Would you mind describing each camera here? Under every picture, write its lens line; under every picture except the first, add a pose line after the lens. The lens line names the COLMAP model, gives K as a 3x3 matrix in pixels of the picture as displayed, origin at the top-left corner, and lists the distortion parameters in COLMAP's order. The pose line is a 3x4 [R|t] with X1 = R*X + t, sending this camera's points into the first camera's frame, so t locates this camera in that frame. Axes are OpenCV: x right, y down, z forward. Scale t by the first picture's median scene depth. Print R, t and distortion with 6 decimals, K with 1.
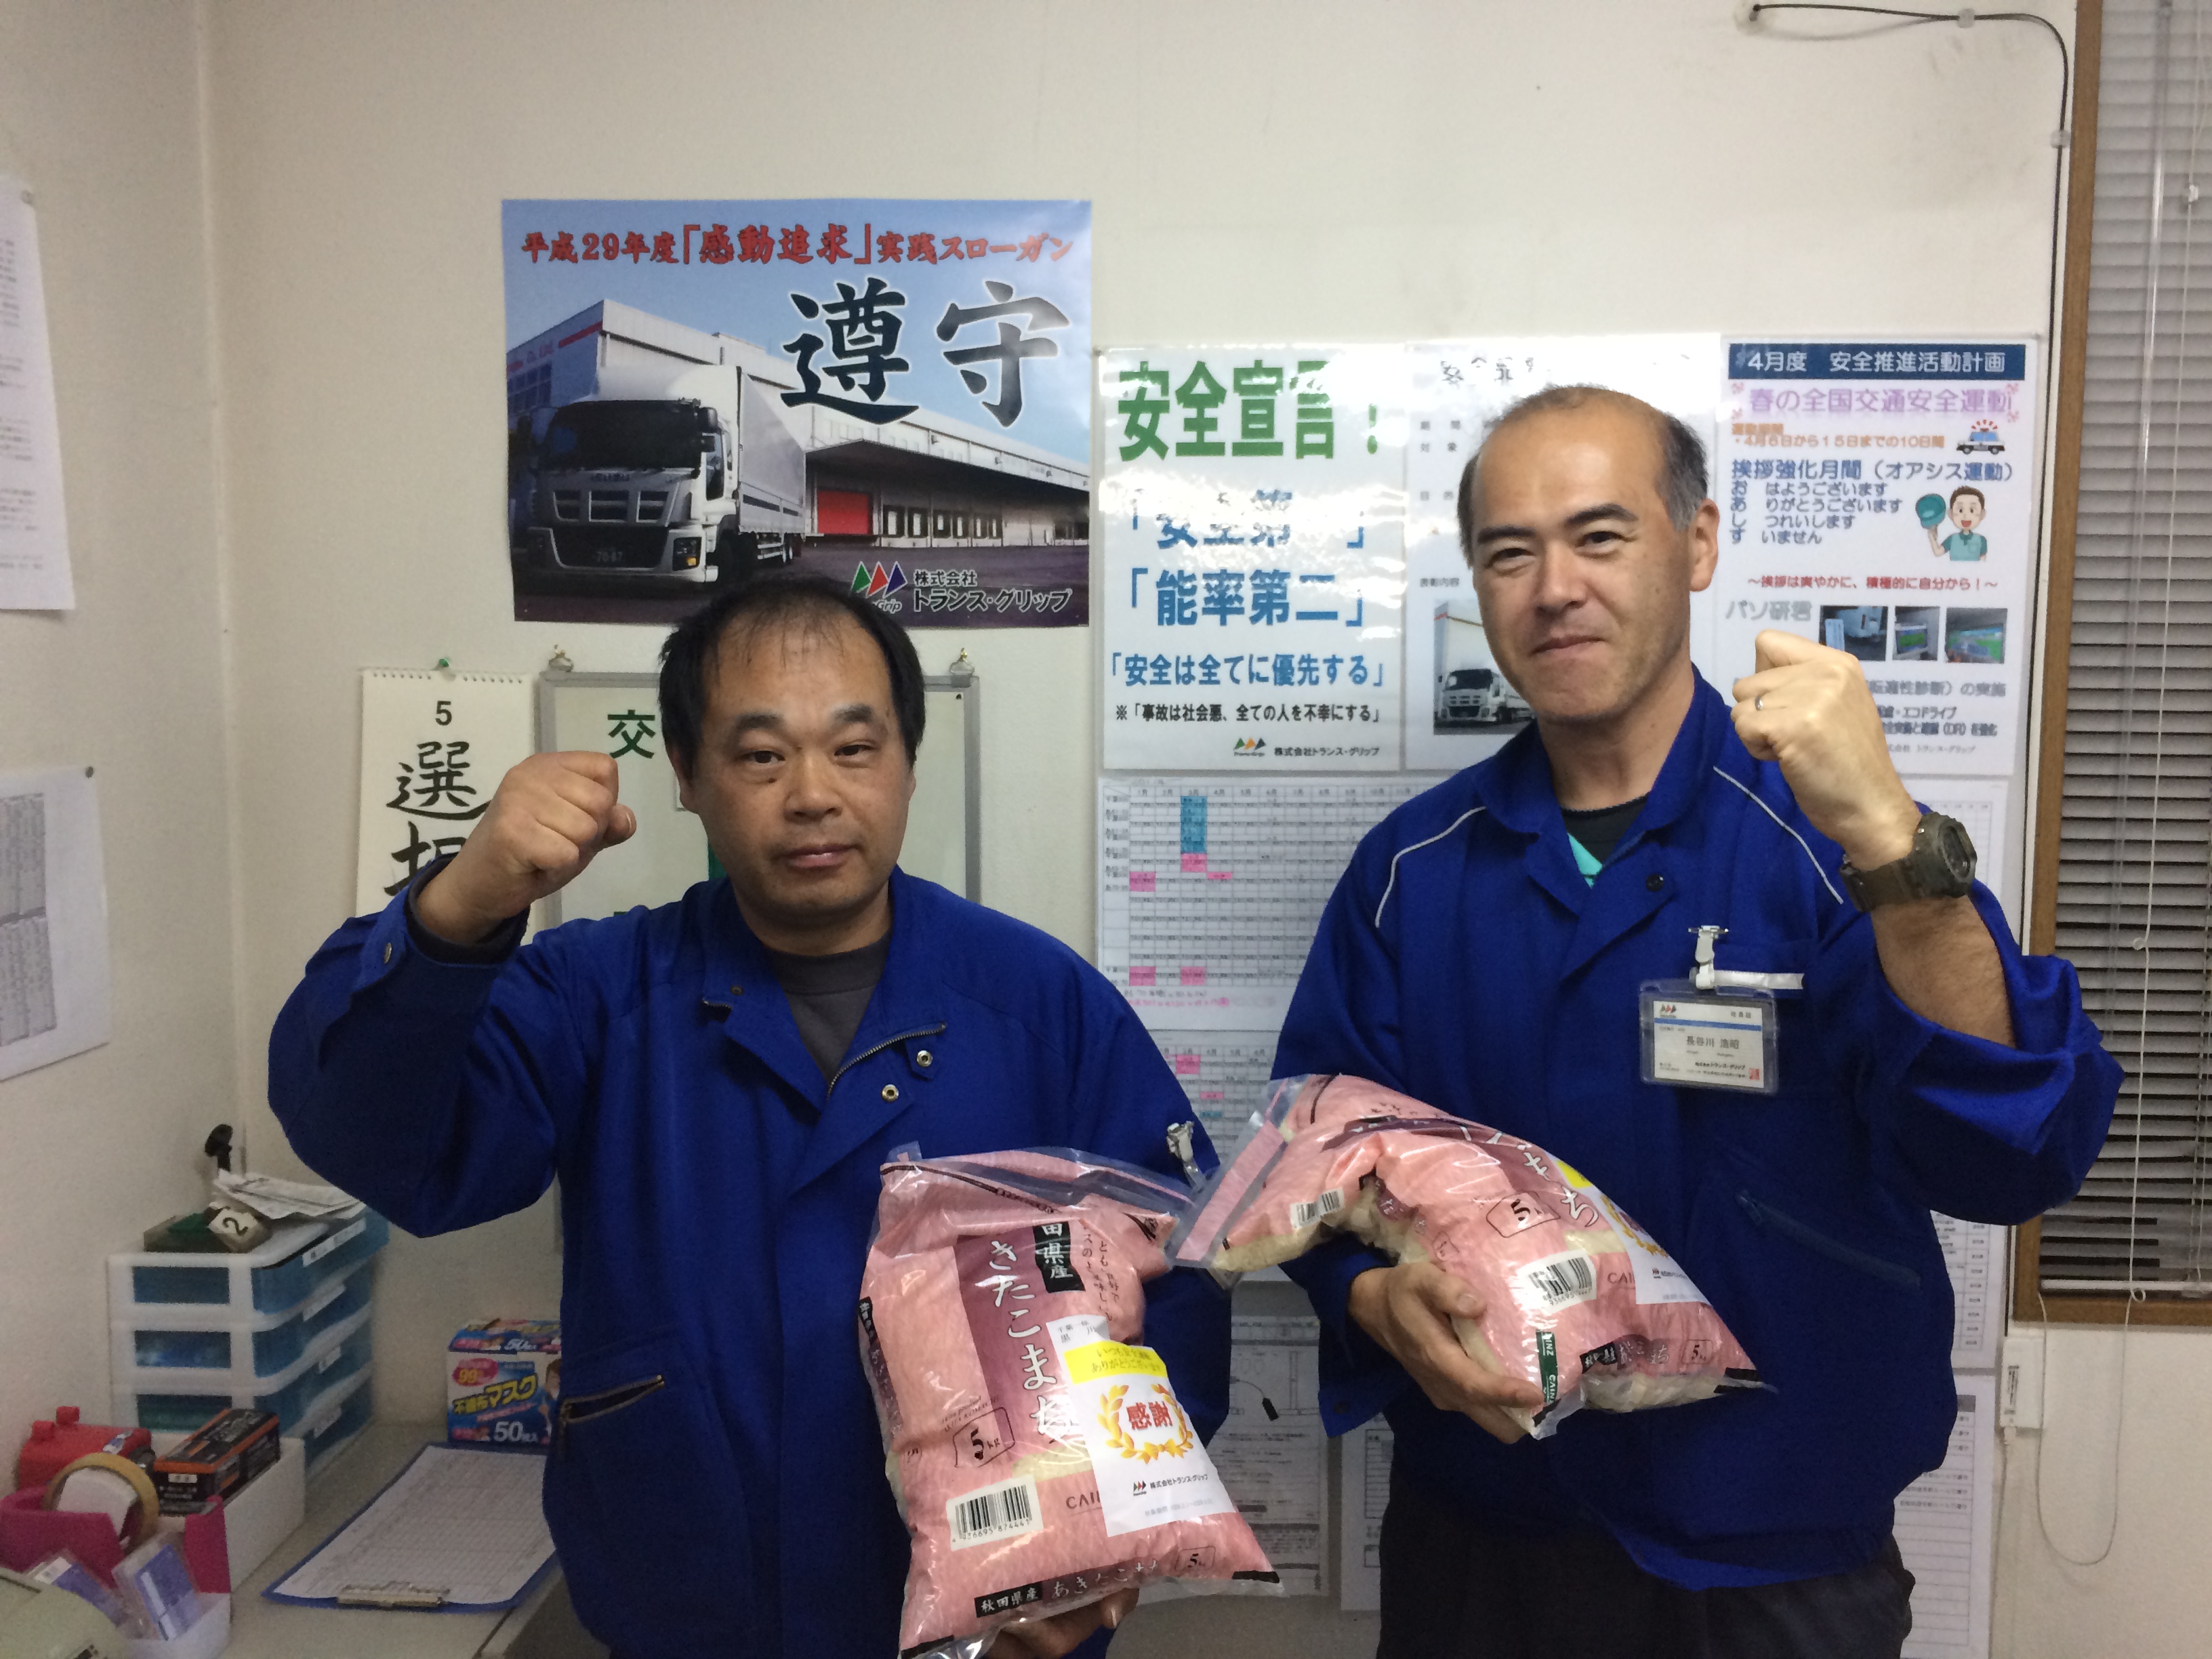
lens RADIAL K [[1879.5, 0, 1115.5], [0, 1879.5, 840.3], [0, 0, 1]] dist [0.074826, -0.062684]
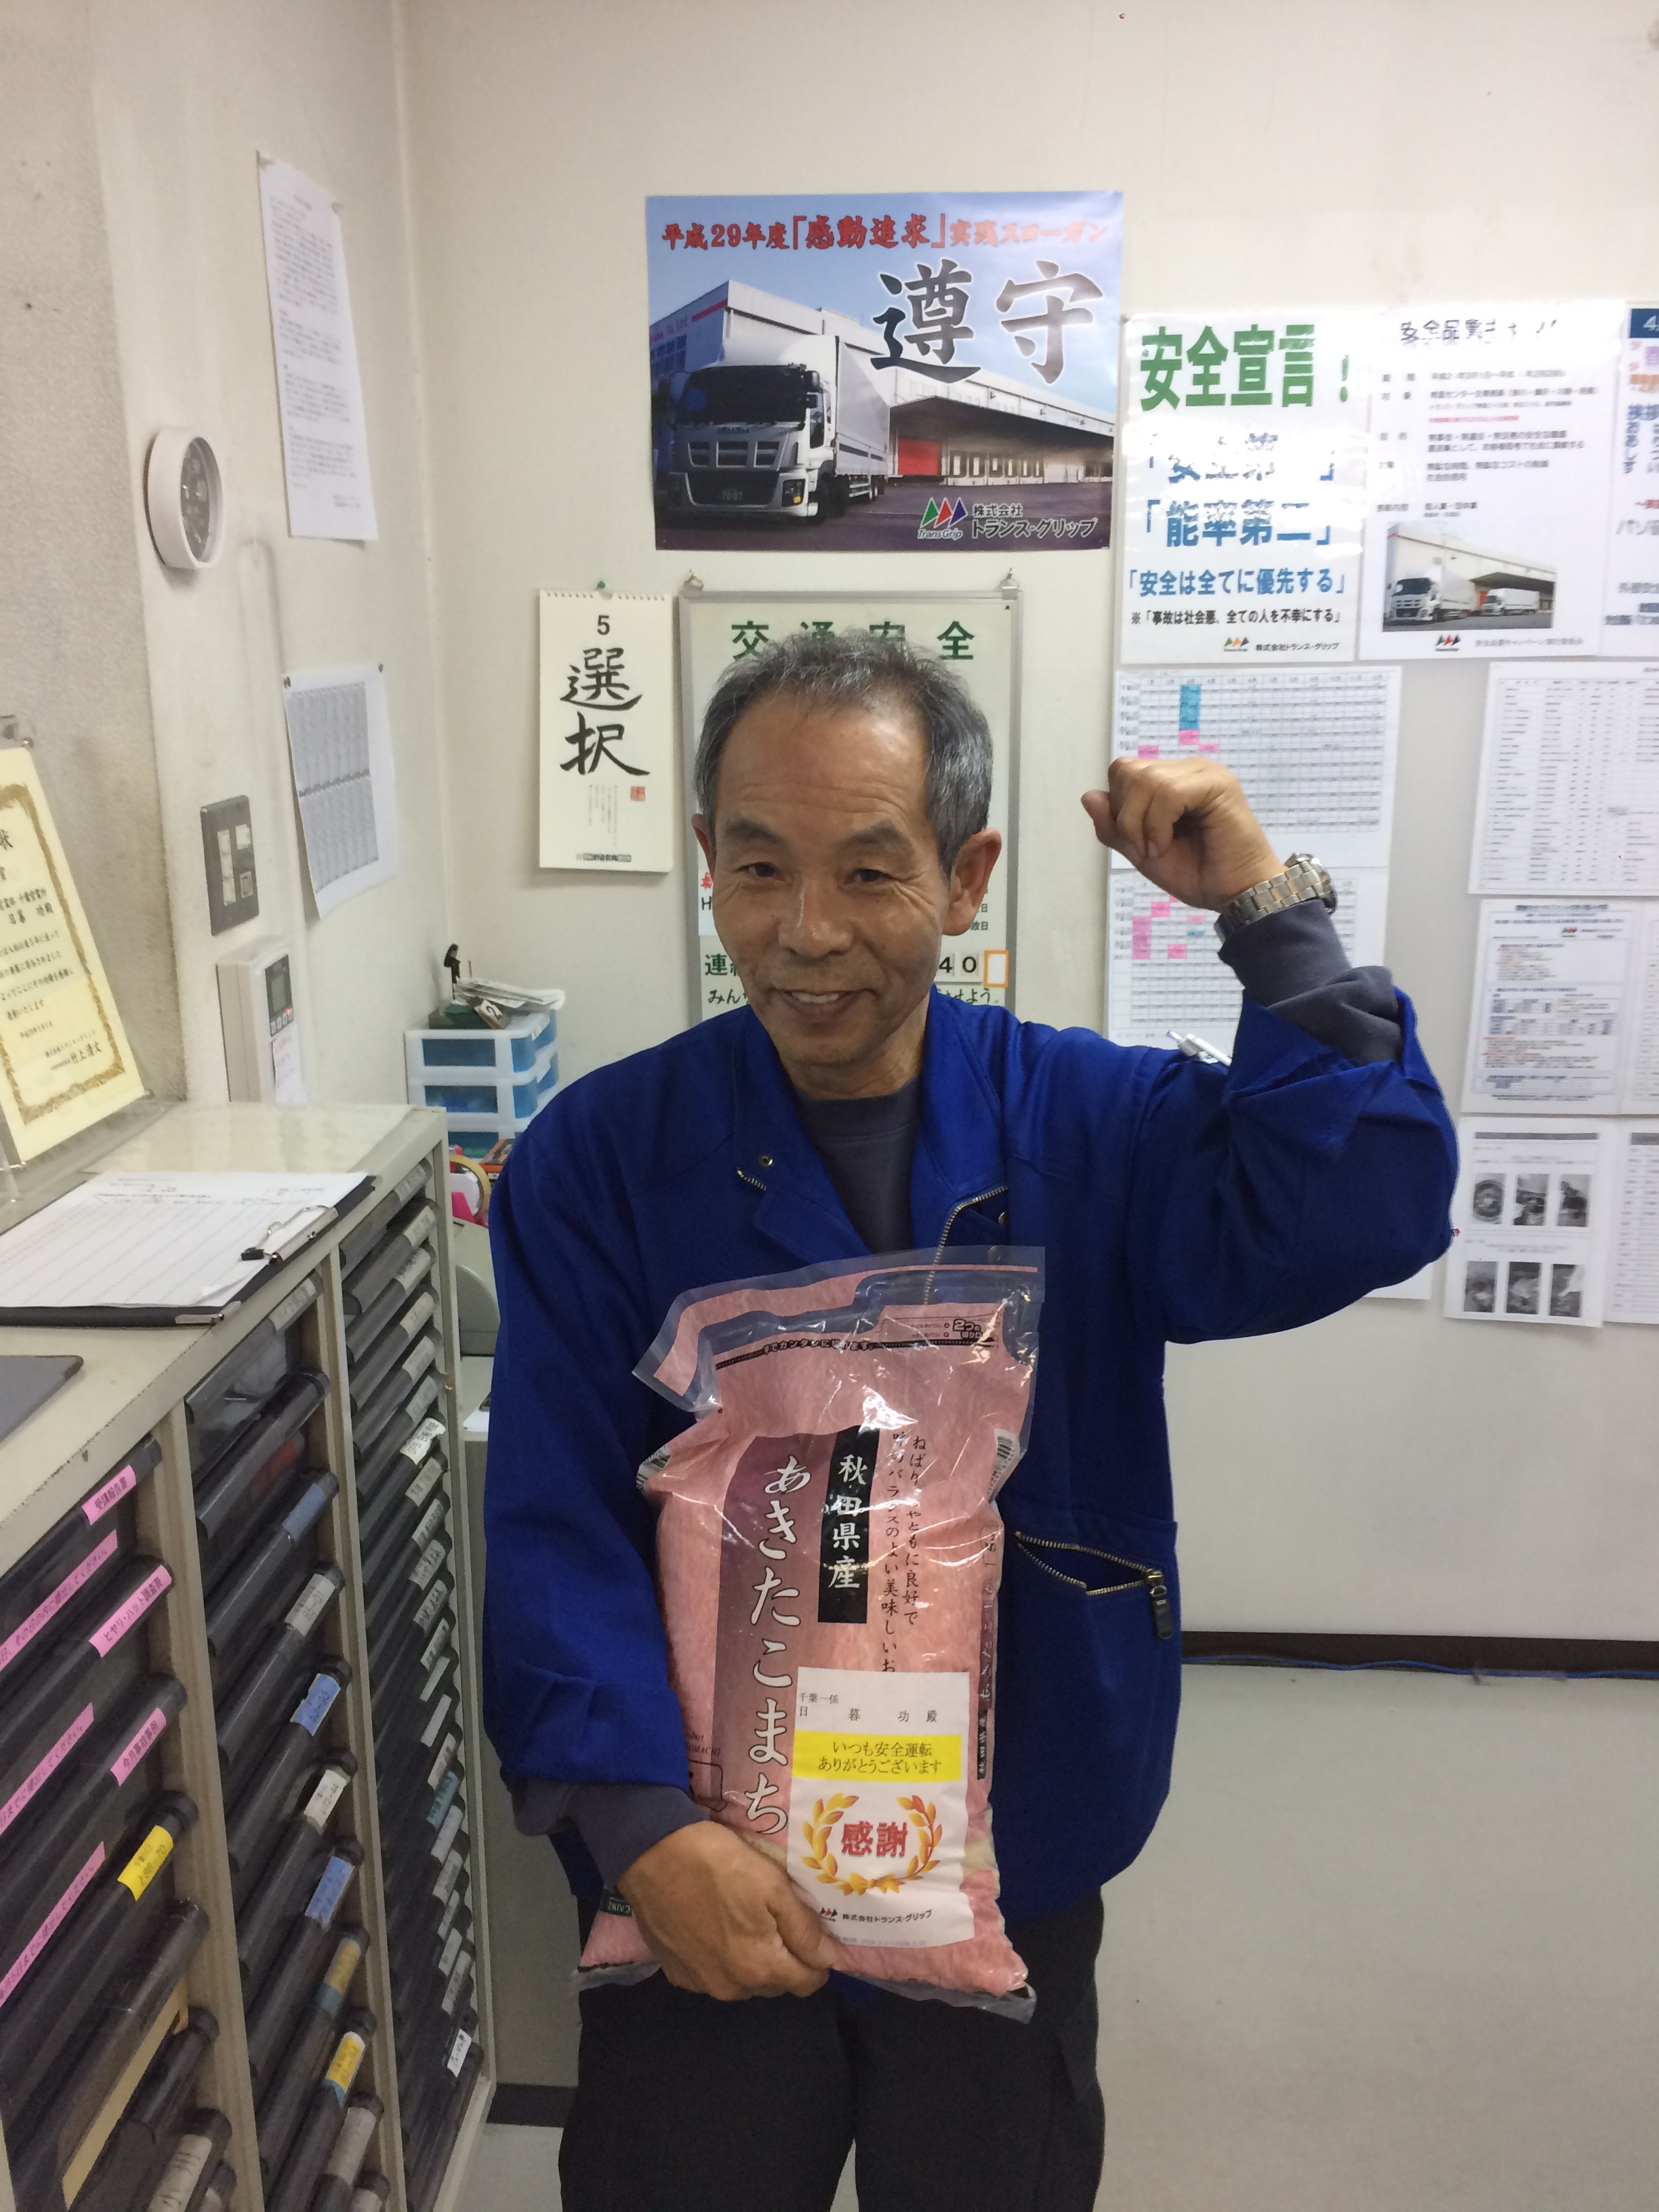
lens RADIAL K [[1879.5, 0, 821.8], [0, 1879.5, 1100.4], [0, 0, 1]] dist [0.074826, -0.062684]
pose [[0.999922, -0.009906, 0.007611, -0.224371], [0.008664, 0.988837, 0.148749, 0.063583], [-0.009000, -0.148672, 0.988846, -0.320929]]
